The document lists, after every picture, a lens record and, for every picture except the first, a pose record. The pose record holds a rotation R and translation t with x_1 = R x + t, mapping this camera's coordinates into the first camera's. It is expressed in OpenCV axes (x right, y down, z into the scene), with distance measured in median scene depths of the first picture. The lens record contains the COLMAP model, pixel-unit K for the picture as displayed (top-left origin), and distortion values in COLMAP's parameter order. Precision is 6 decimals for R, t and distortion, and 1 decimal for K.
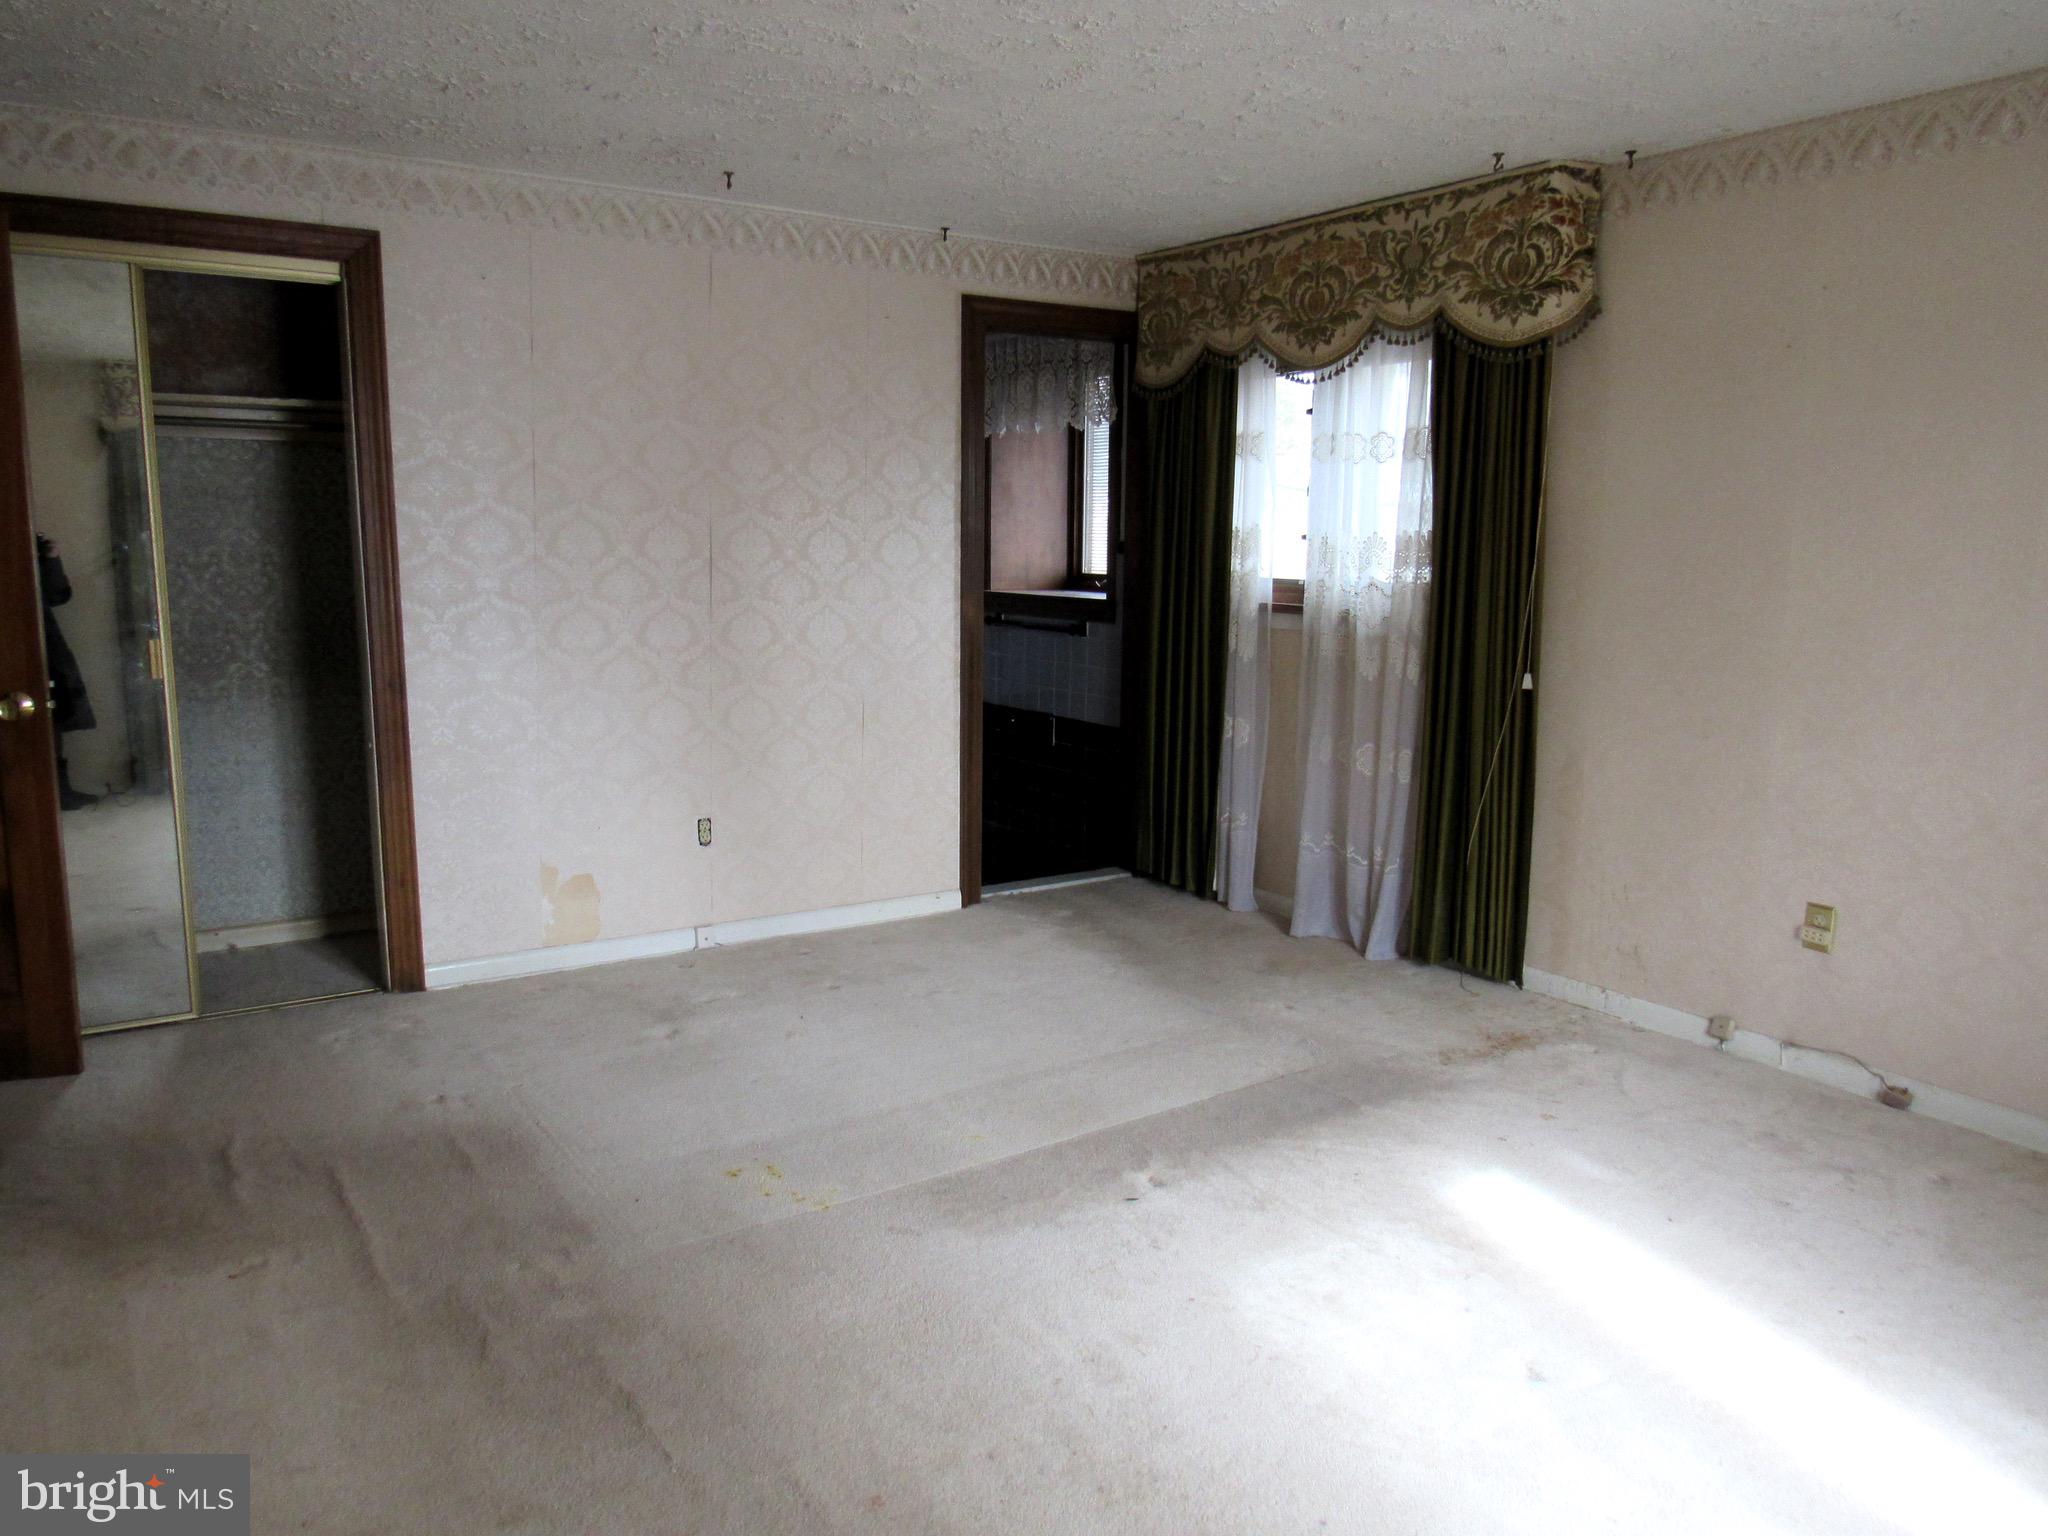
lens RADIAL K [[1556.8, 0, 1024.0], [0, 1556.8, 768.0], [0, 0, 1]] dist [0.005413, 0.005138]
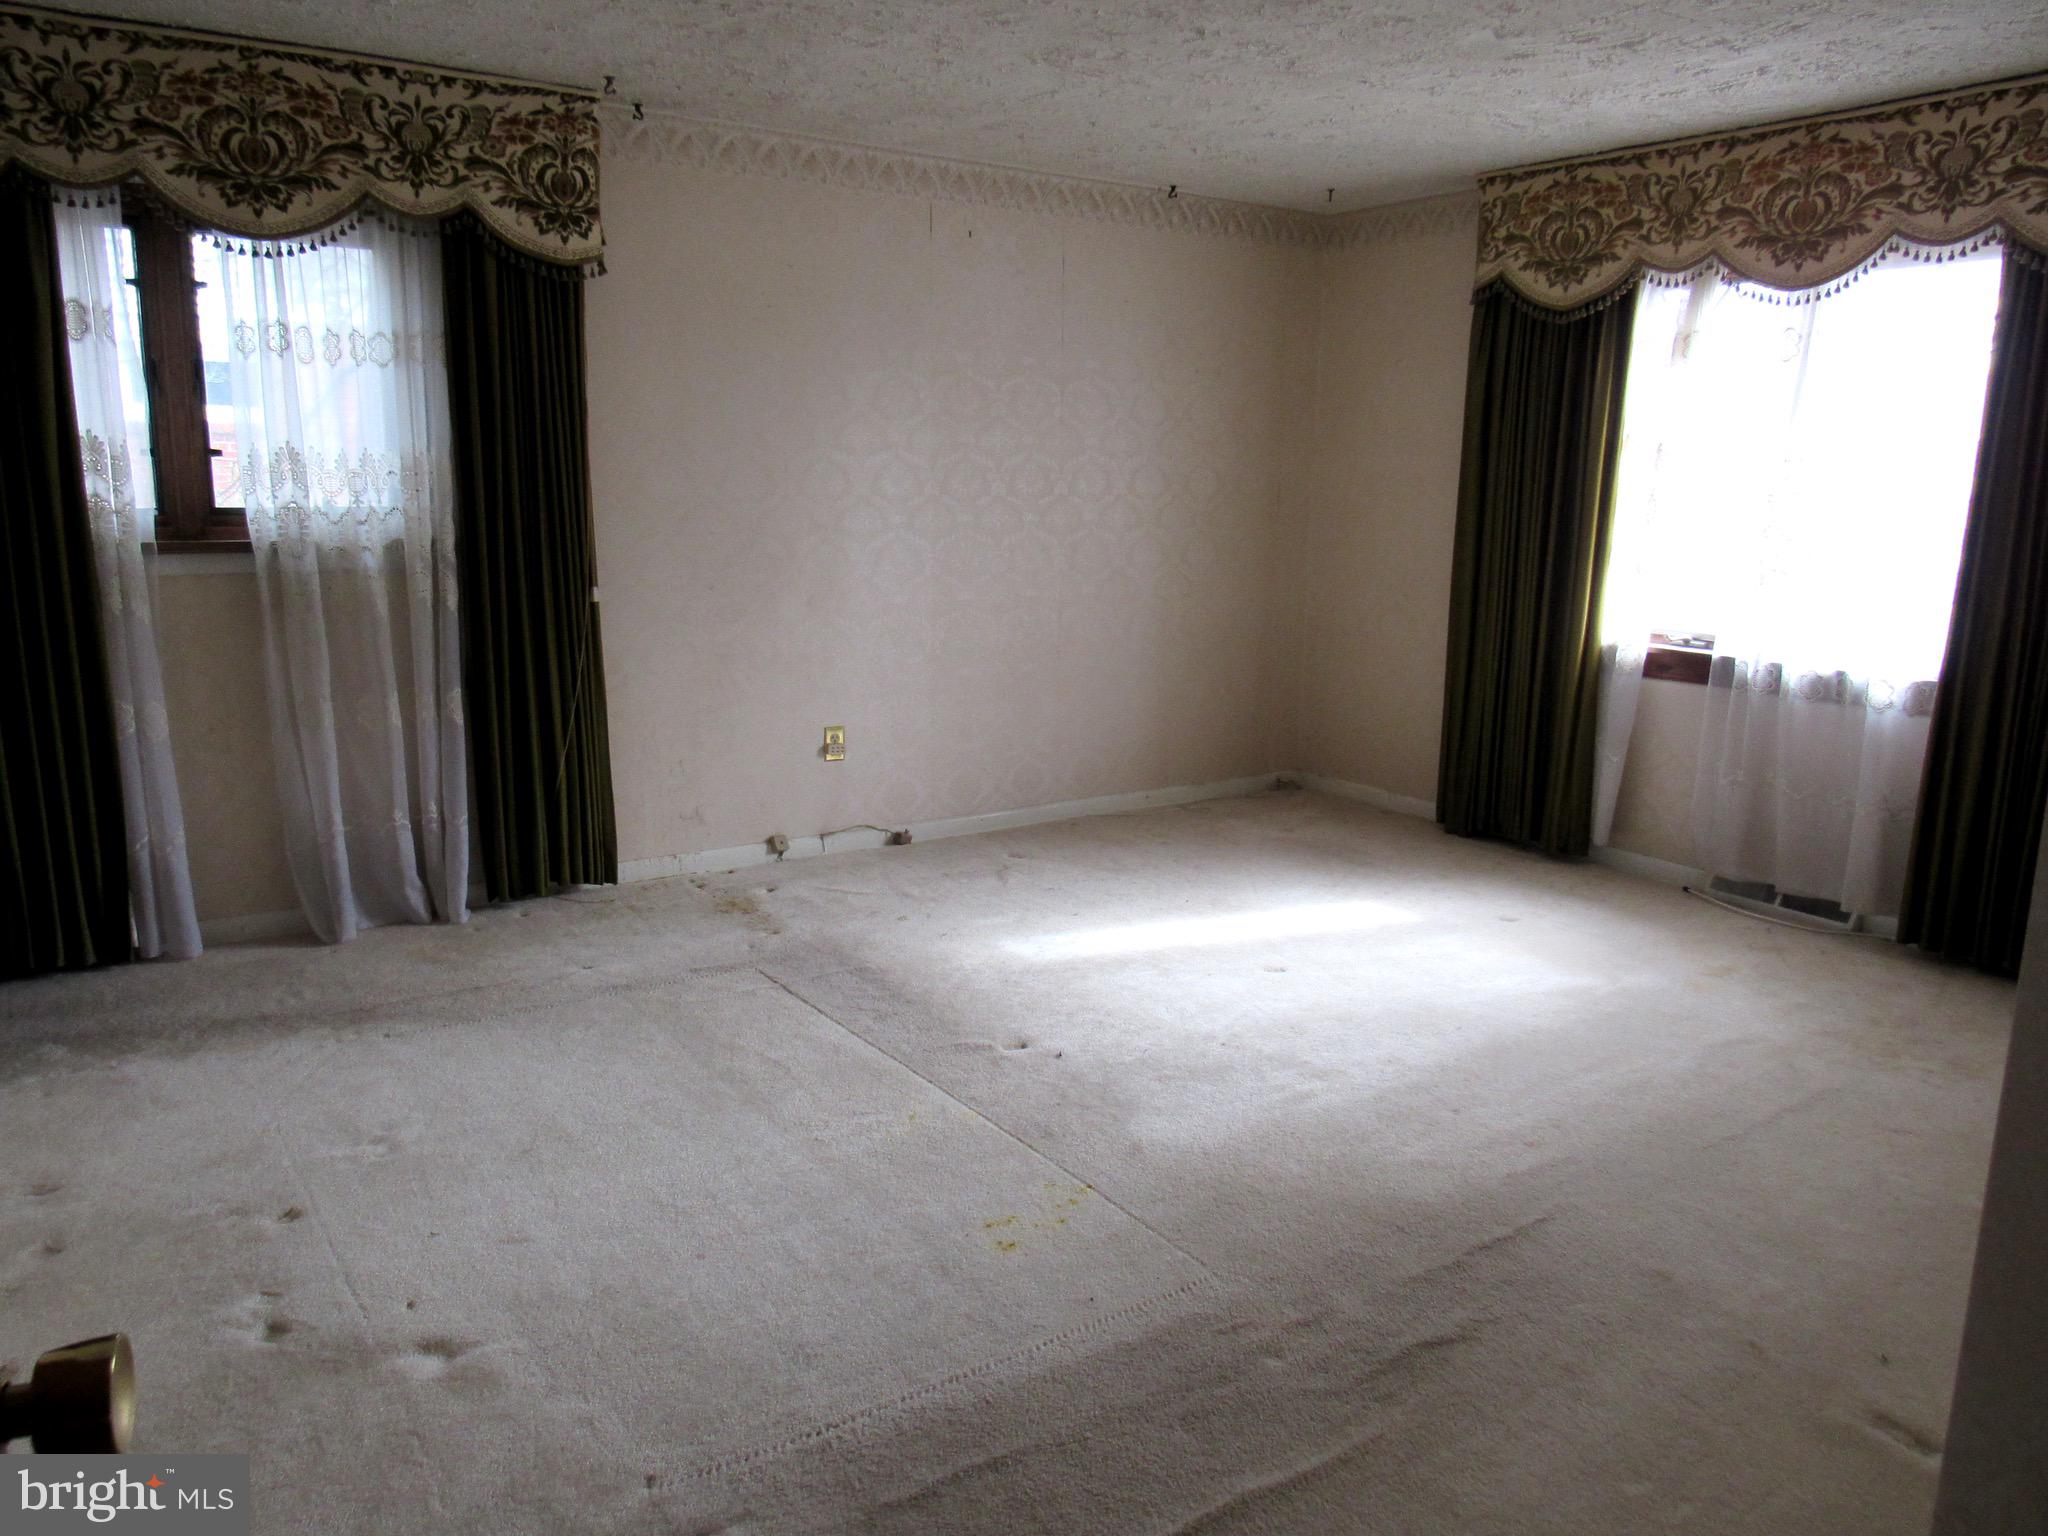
lens RADIAL K [[1449.6, 0, 997.6], [0, 1449.6, 779.5], [0, 0, 1]] dist [-0.010214, -0.009962]
pose [[-0.015680, -0.207580, 0.978092, -0.634511], [0.144036, 0.967541, 0.207649, -0.095143], [-0.989448, 0.144136, 0.014728, 0.707543]]
